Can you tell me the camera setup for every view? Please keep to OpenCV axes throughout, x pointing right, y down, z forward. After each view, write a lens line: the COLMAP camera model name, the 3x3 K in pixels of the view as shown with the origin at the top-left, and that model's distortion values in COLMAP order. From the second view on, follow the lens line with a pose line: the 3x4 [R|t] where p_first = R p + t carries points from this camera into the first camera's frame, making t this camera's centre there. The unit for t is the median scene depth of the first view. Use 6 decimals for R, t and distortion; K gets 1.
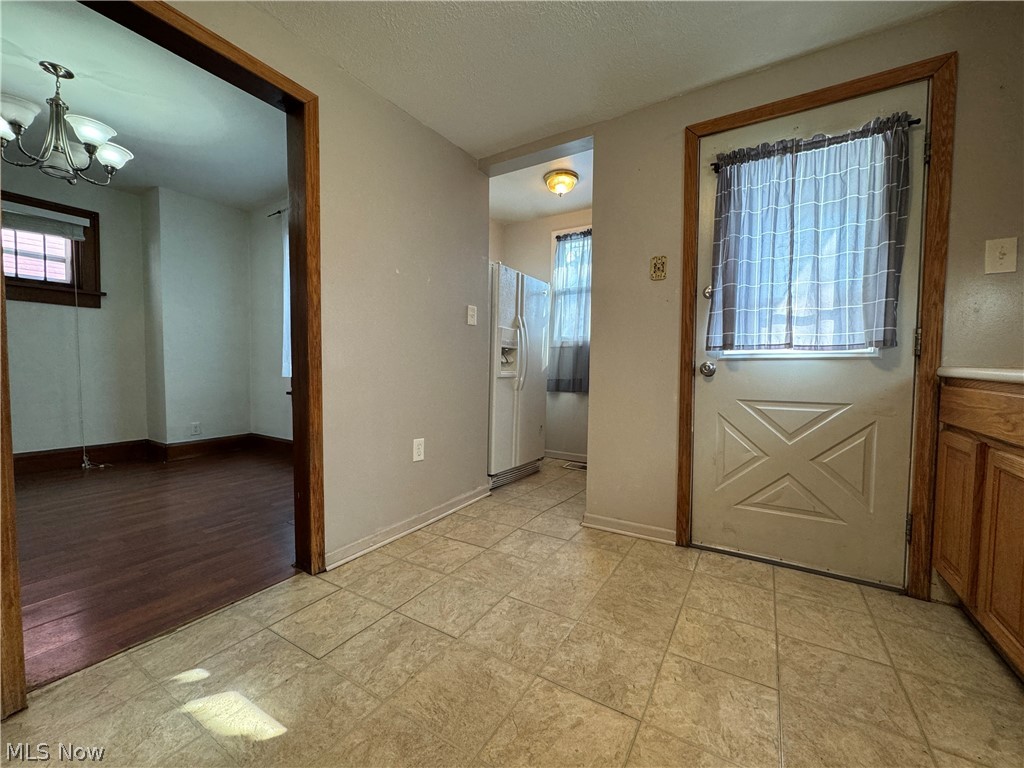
lens RADIAL K [[410.8, 0, 510.3], [0, 410.8, 383.6], [0, 0, 1]] dist [0.003365, 0.000306]
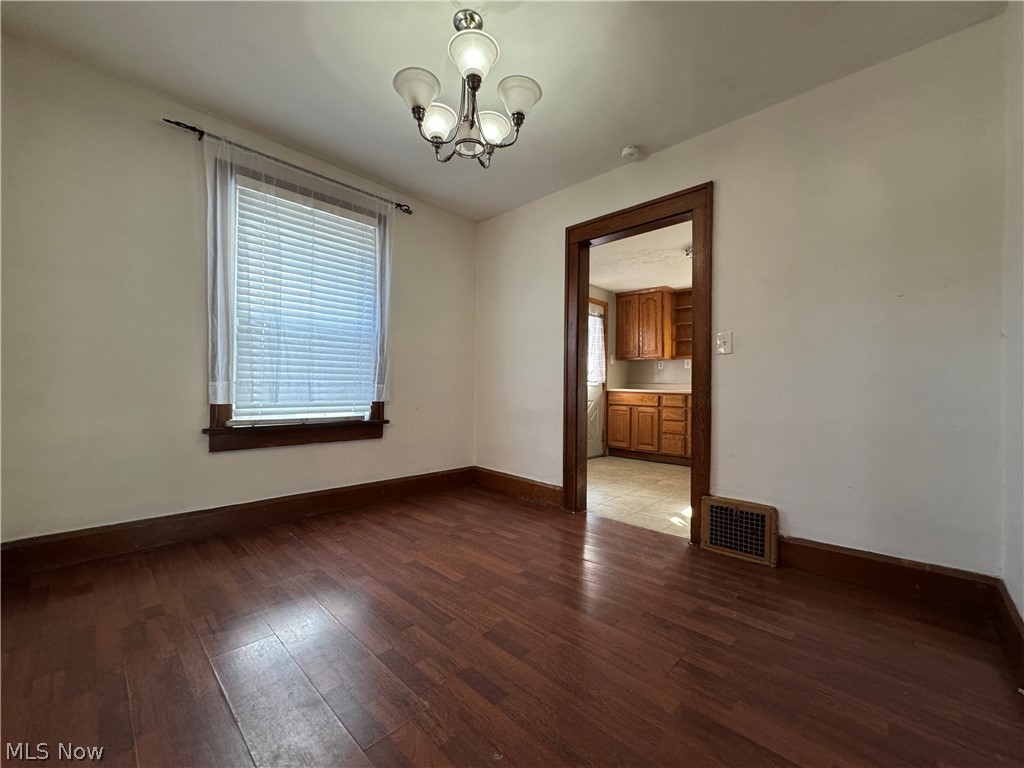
lens RADIAL K [[410.8, 0, 512.7], [0, 410.8, 388.0], [0, 0, 1]] dist [0.003365, 0.000306]
pose [[0.204443, -0.007284, 0.978851, -2.307459], [0.031055, 0.999517, 0.000951, -0.064886], [-0.978386, 0.030204, 0.204571, 0.956455]]
